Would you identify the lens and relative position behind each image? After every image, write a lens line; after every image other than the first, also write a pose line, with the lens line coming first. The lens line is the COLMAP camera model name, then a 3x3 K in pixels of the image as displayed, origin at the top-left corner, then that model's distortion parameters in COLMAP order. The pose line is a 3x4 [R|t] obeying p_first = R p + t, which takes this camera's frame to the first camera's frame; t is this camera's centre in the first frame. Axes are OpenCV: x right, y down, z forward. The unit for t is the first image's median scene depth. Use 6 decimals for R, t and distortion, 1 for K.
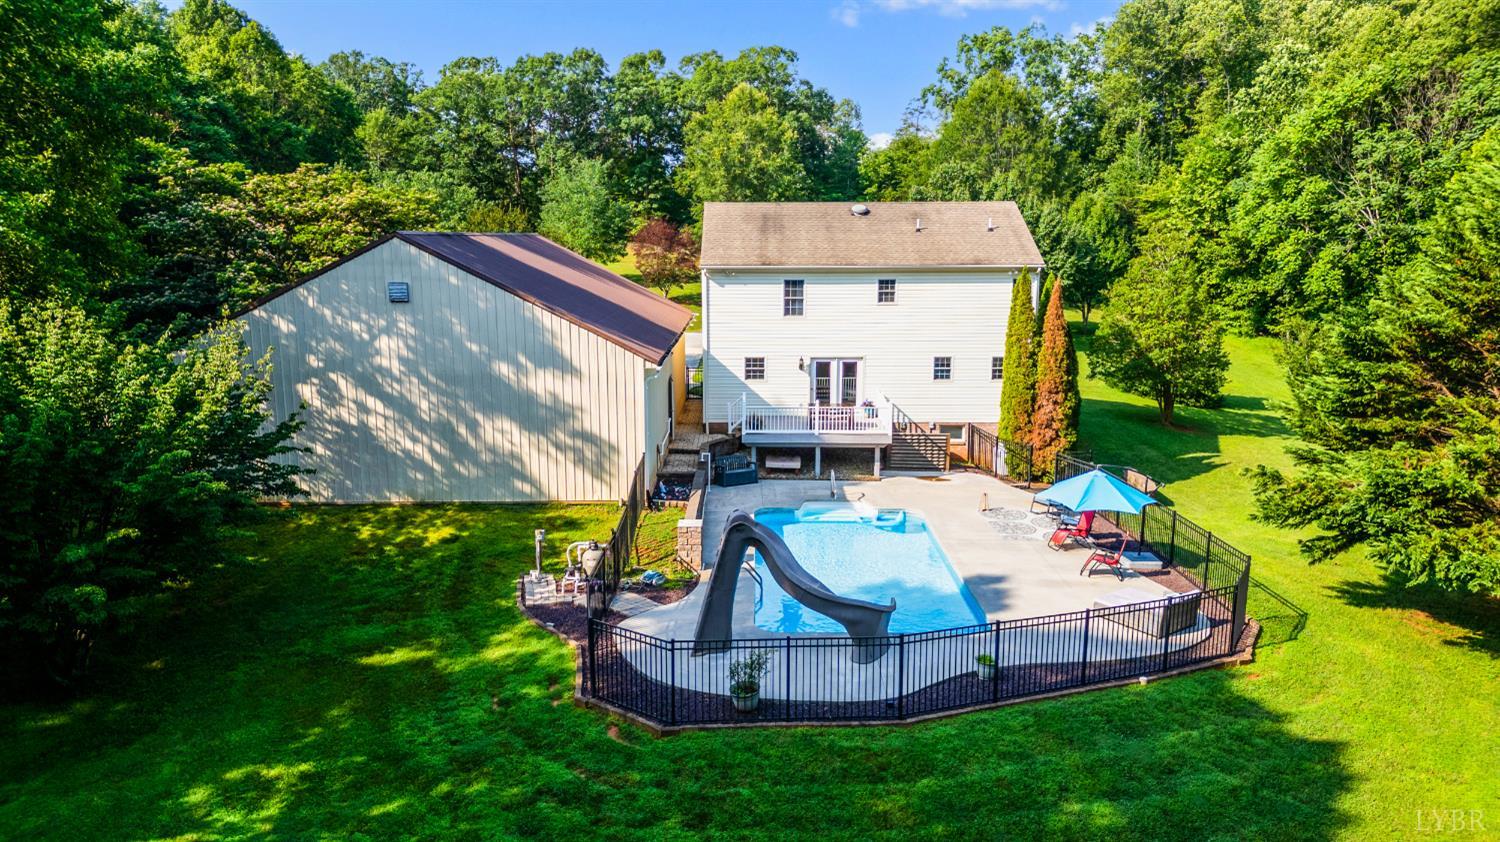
lens RADIAL K [[1044.3, 0, 750.0], [0, 1044.3, 421.0], [0, 0, 1]] dist [0.085447, -0.118880]
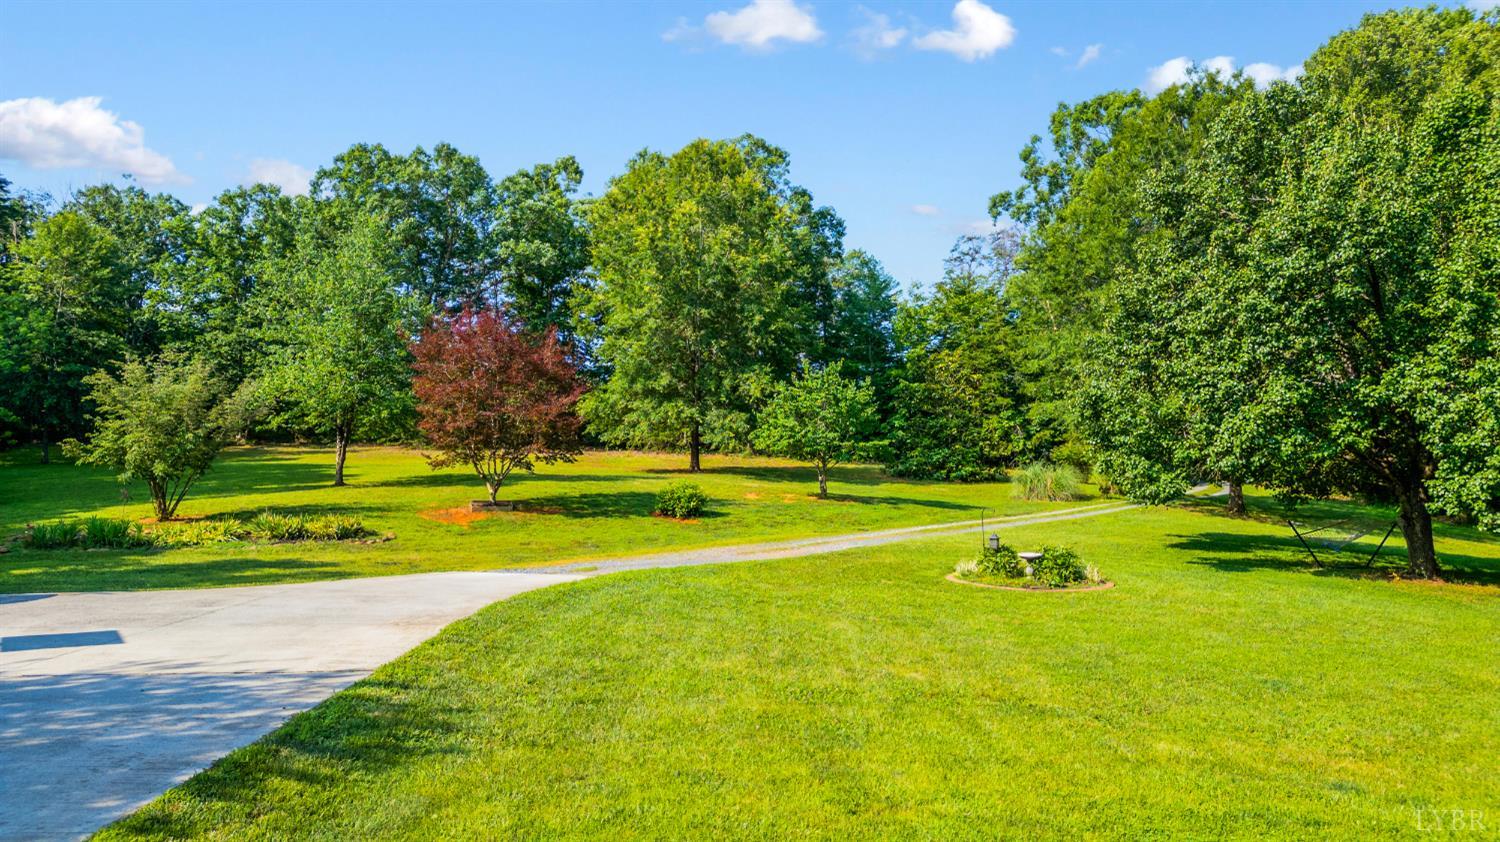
lens RADIAL K [[1044.3, 0, 750.0], [0, 1044.3, 421.0], [0, 0, 1]] dist [0.085447, -0.118880]
pose [[0.999641, -0.006689, 0.025951, 0.017349], [0.012561, 0.972337, -0.233246, -0.140170], [-0.023673, 0.233488, 0.972071, 1.364277]]
